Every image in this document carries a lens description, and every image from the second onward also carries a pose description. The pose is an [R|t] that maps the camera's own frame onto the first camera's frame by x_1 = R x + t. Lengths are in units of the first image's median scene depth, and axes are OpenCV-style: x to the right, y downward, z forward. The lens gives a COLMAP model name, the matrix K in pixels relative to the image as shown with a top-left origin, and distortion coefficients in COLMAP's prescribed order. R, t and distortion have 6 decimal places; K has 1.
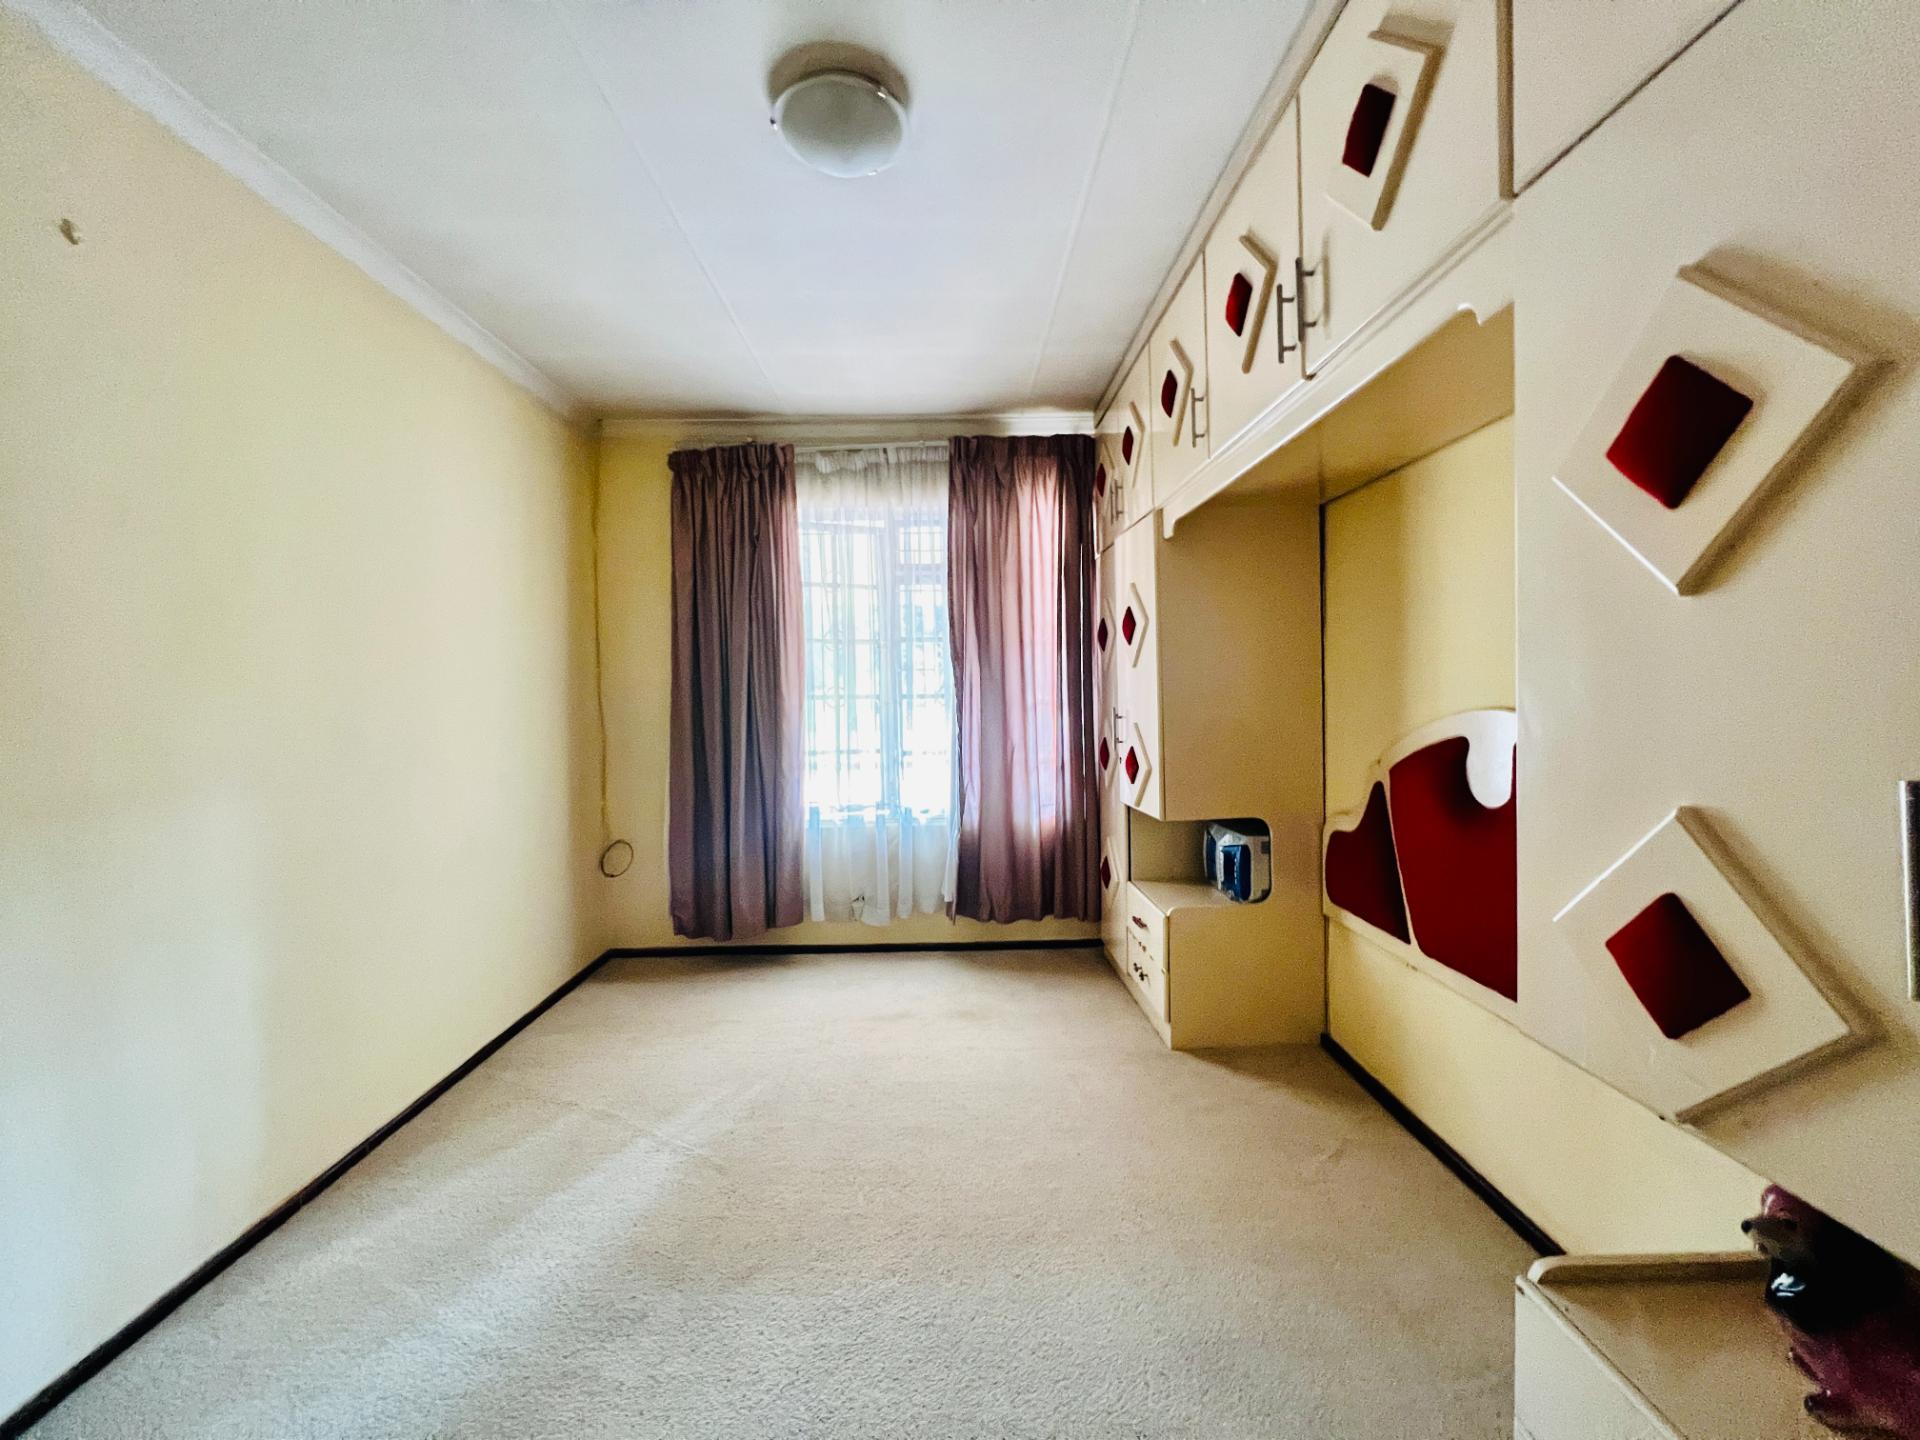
lens RADIAL K [[768.9, 0, 958.2], [0, 768.9, 717.5], [0, 0, 1]] dist [-0.001730, 0.000234]
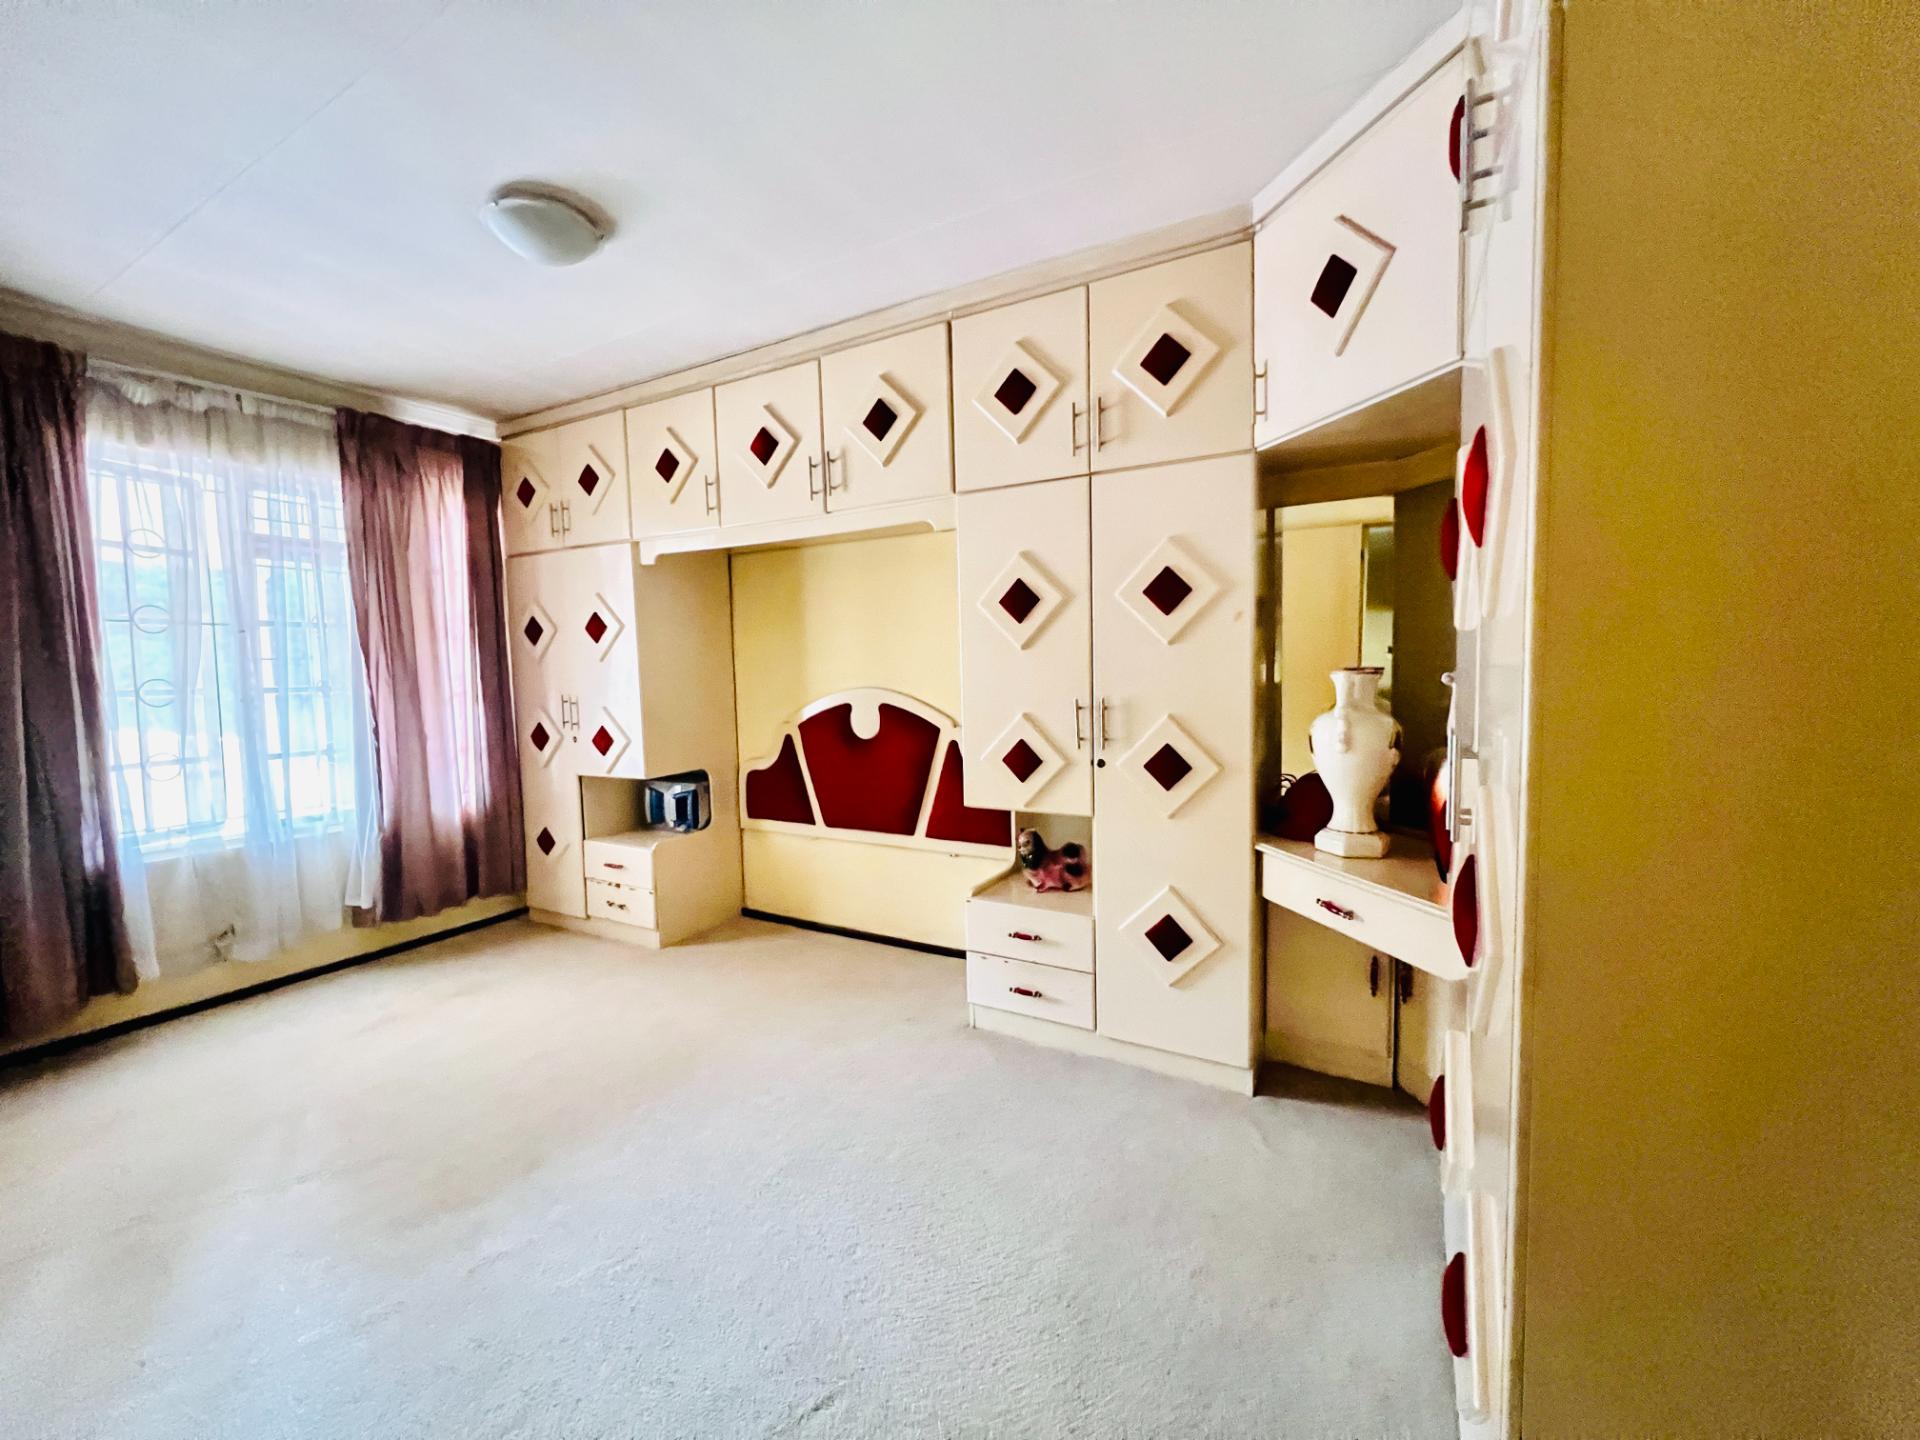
lens RADIAL K [[757.9, 0, 956.8], [0, 757.9, 723.5], [0, 0, 1]] dist [0.000404, 0.000363]
pose [[0.510298, -0.059365, 0.857946, -0.432449], [0.039141, 0.998184, 0.045788, 0.000530], [-0.859106, 0.010215, 0.511695, -0.092620]]
